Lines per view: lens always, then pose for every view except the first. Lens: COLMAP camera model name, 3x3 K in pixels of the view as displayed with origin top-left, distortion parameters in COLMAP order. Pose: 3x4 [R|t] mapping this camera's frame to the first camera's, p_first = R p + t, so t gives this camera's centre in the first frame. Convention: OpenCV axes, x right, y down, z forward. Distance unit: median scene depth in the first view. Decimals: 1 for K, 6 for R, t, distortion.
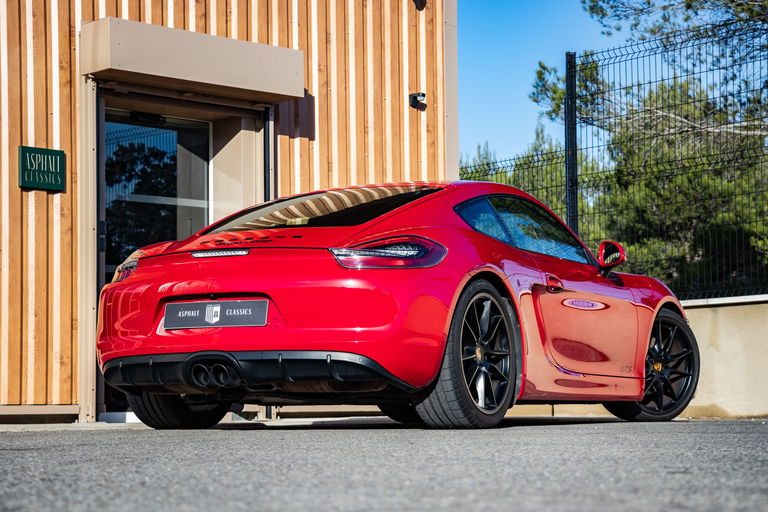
lens RADIAL K [[1815.0, 0, 385.7], [0, 1815.0, 287.1], [0, 0, 1]] dist [0.340608, 1.143546]
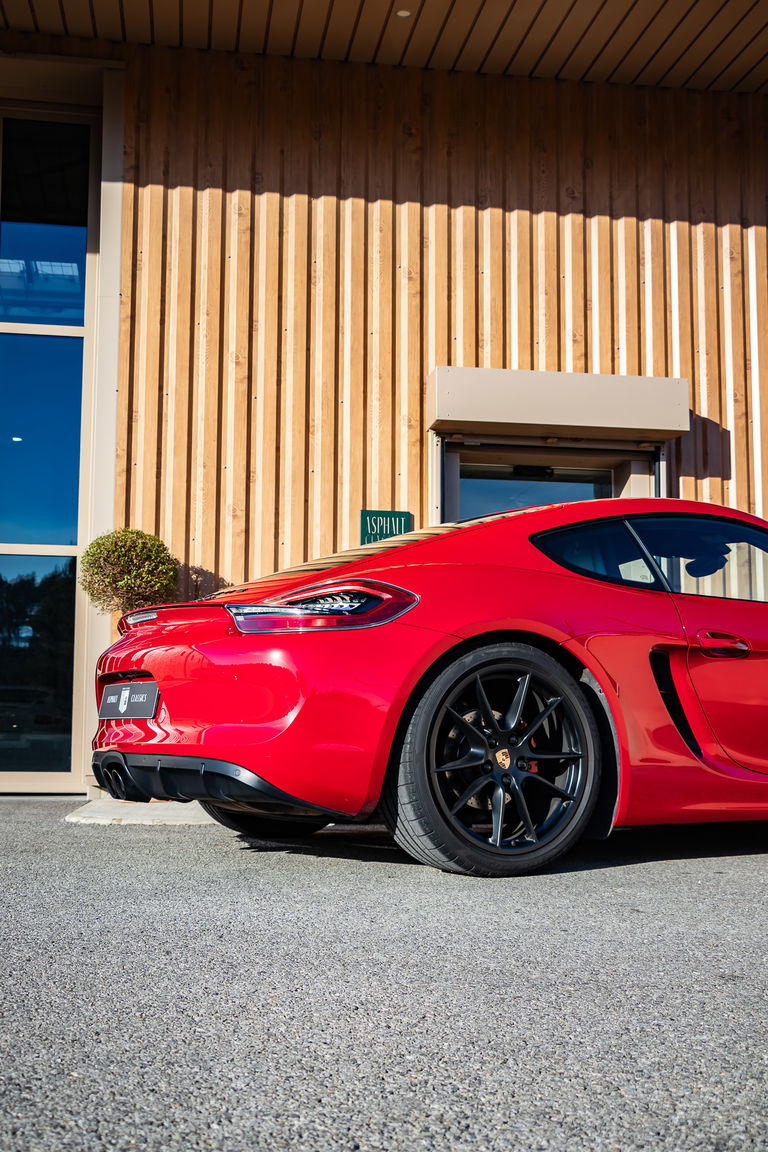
lens RADIAL K [[1367.0, 0, 384.0], [0, 1367.0, 576.0], [0, 0, 1]] dist [0.013395, 0.057022]
pose [[0.839151, -0.050417, -0.541557, 0.197865], [0.024141, 0.998166, -0.055519, -0.001425], [0.543362, 0.033515, 0.838829, 0.398450]]
